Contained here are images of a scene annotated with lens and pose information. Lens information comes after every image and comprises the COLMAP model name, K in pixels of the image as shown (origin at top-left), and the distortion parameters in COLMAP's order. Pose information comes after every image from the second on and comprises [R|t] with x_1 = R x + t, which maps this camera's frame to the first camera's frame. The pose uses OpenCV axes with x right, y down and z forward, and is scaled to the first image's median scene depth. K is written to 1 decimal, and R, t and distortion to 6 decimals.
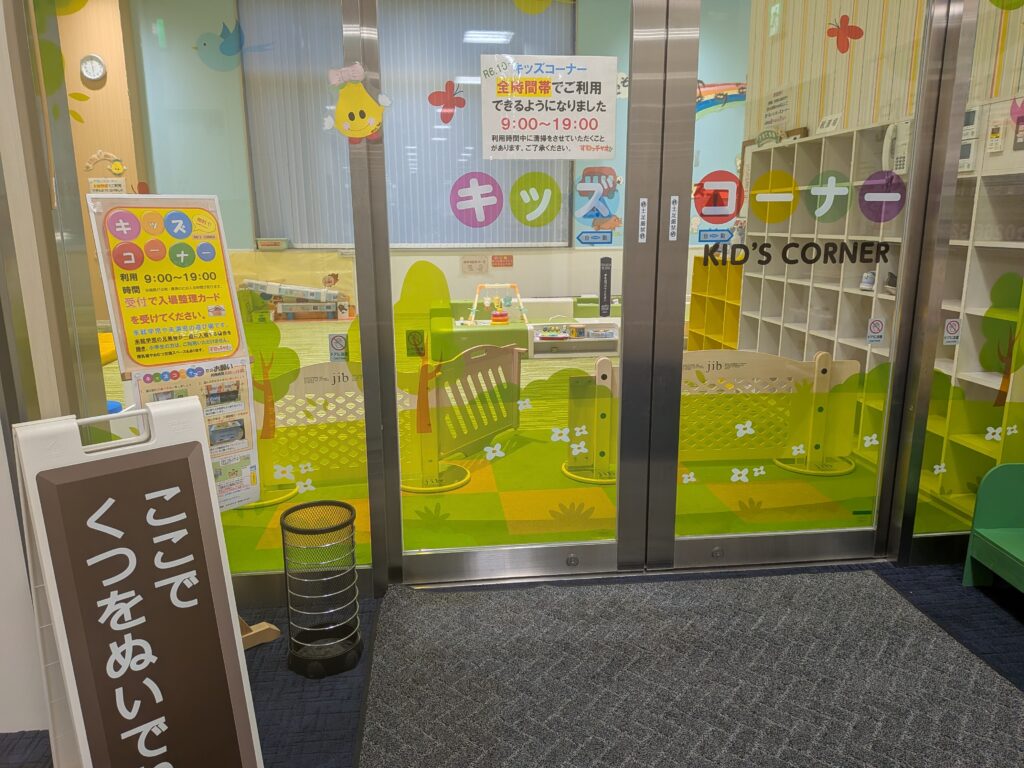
lens RADIAL K [[712.5, 0, 512.0], [0, 712.5, 384.0], [0, 0, 1]] dist [0.105152, -0.170289]
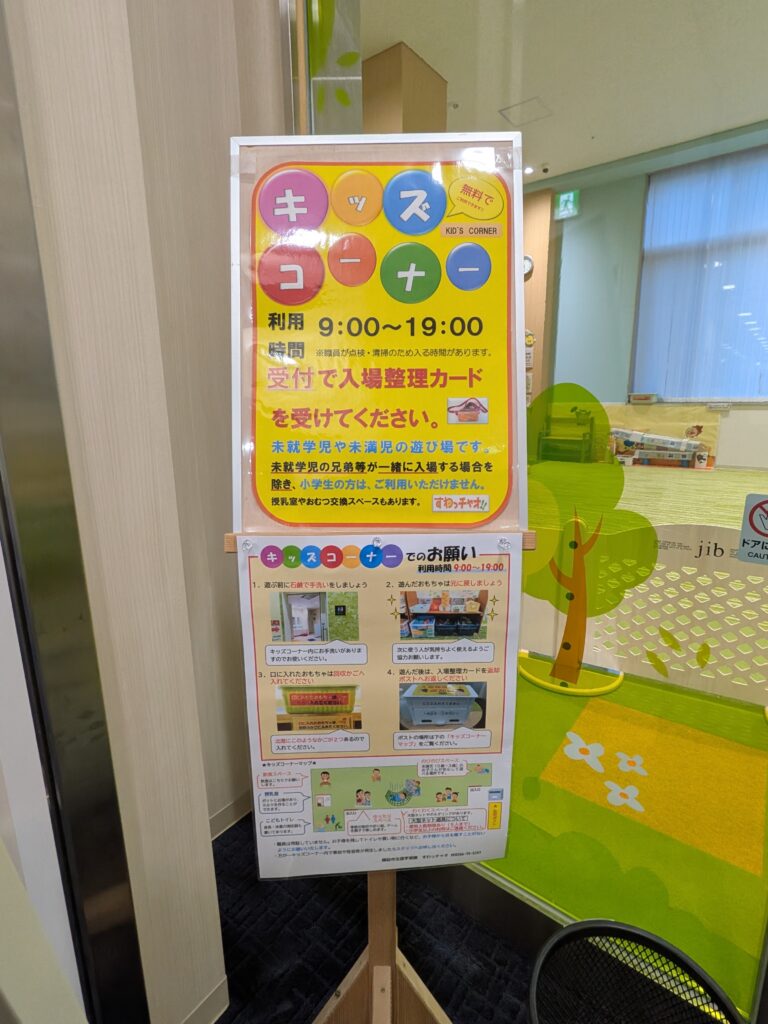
lens RADIAL K [[502.0, 0, 384.0], [0, 502.0, 512.0], [0, 0, 1]] dist [0.002334, 0.000102]
pose [[0.708403, 0.152126, -0.689219, -0.238426], [-0.144285, 0.987088, 0.069570, -0.057787], [0.690903, 0.050160, 0.721205, 0.765988]]
